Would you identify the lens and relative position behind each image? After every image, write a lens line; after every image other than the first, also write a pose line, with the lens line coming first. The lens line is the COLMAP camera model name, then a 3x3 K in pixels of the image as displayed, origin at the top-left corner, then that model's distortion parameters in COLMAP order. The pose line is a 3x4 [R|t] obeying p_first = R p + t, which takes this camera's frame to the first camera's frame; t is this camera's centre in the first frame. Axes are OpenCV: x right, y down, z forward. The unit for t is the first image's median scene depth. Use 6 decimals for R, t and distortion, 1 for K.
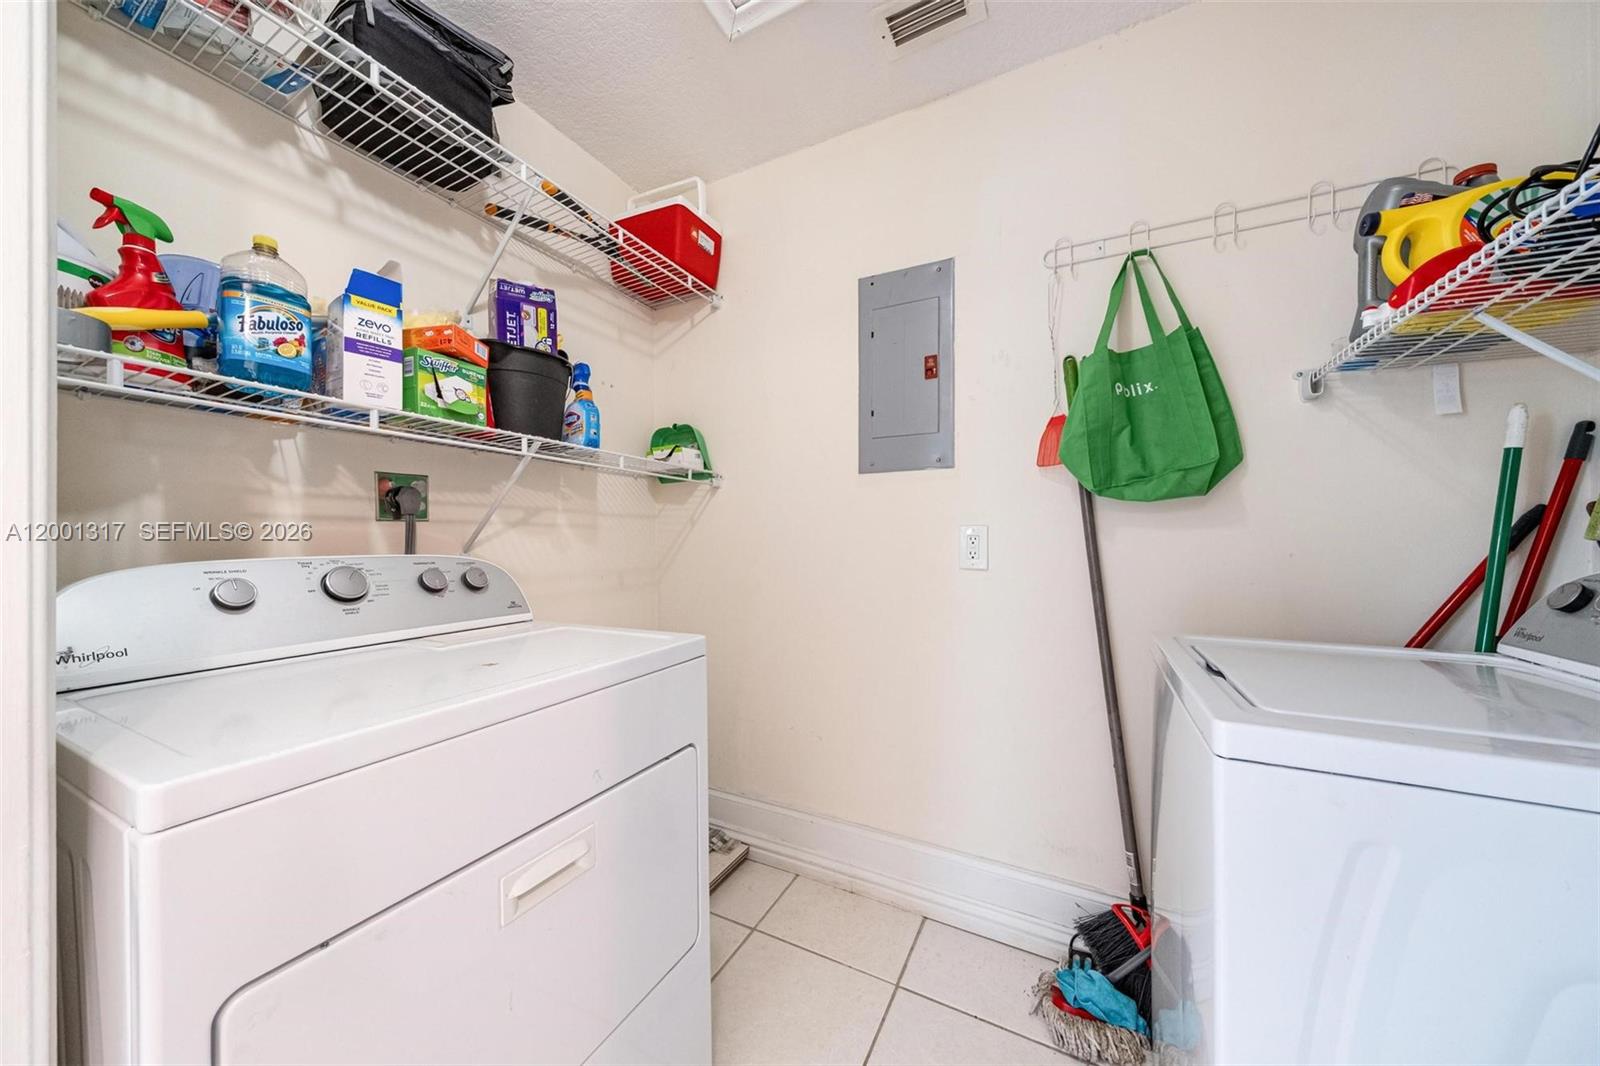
lens RADIAL K [[550.4, 0, 797.6], [0, 550.4, 539.3], [0, 0, 1]] dist [-0.000214, -0.000127]
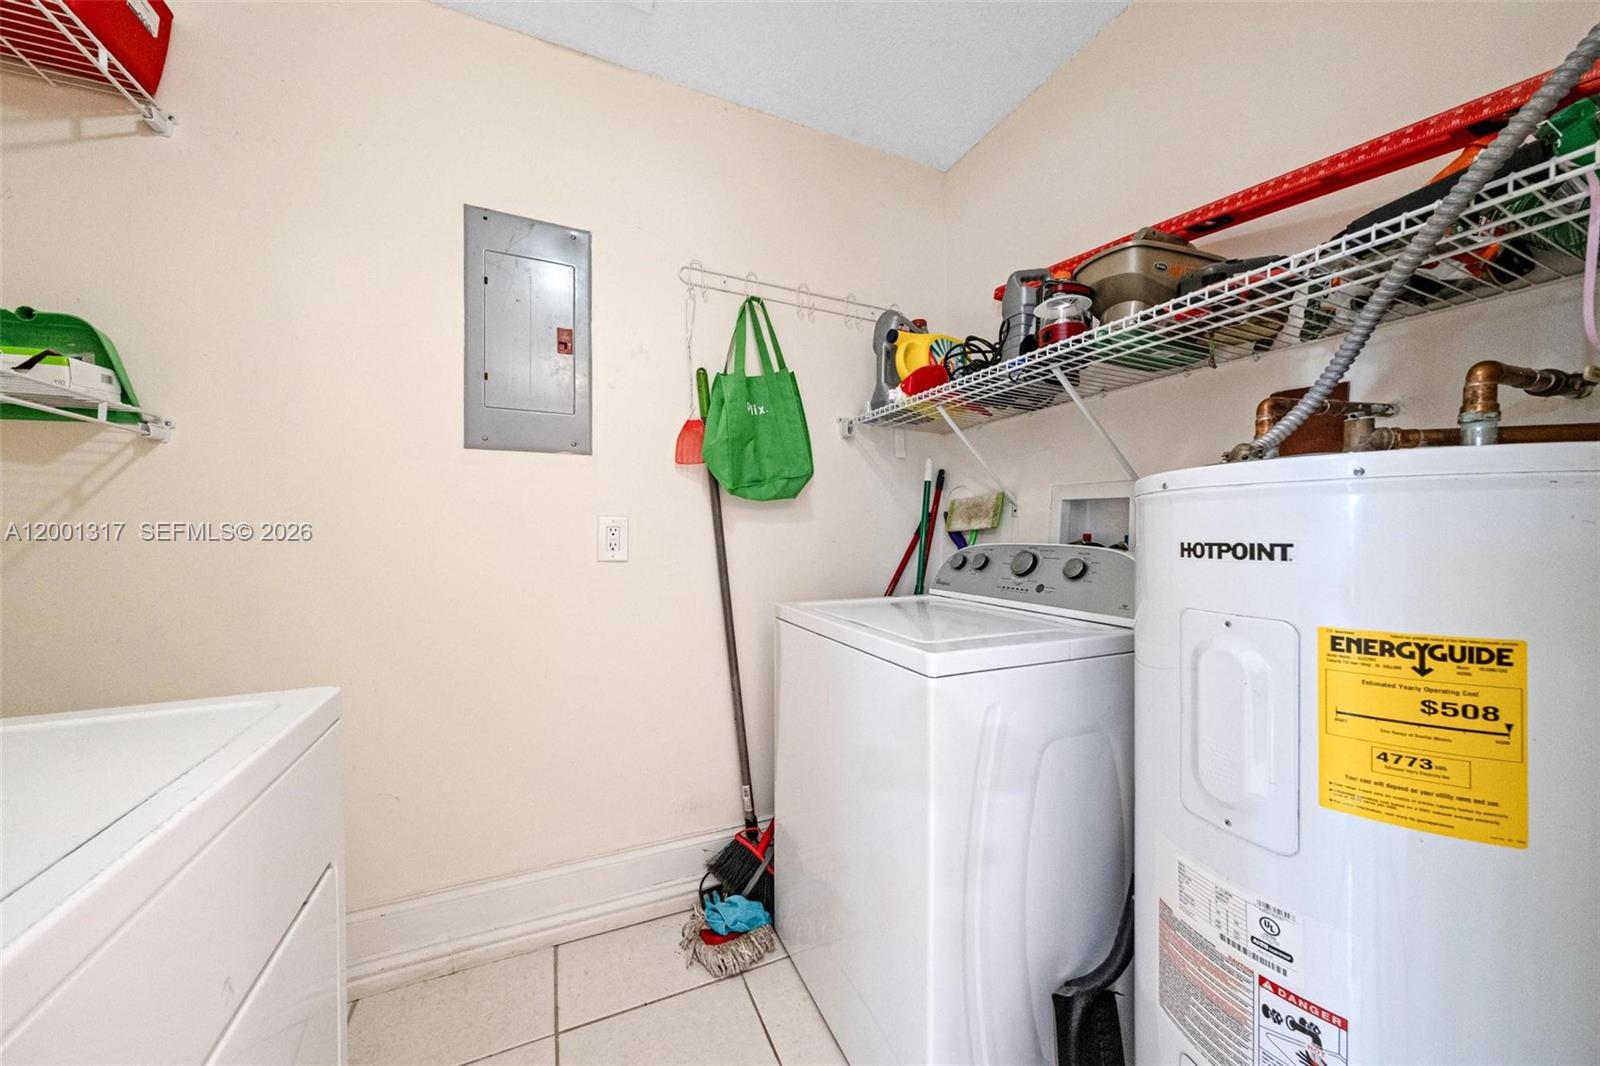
lens RADIAL K [[543.5, 0, 800.0], [0, 543.5, 533.0], [0, 0, 1]] dist [0.008556, -0.004391]
pose [[0.612689, -0.004052, 0.790314, -0.275219], [-0.004543, 0.999952, 0.008650, -0.006232], [-0.790311, -0.008890, 0.612642, 0.162145]]
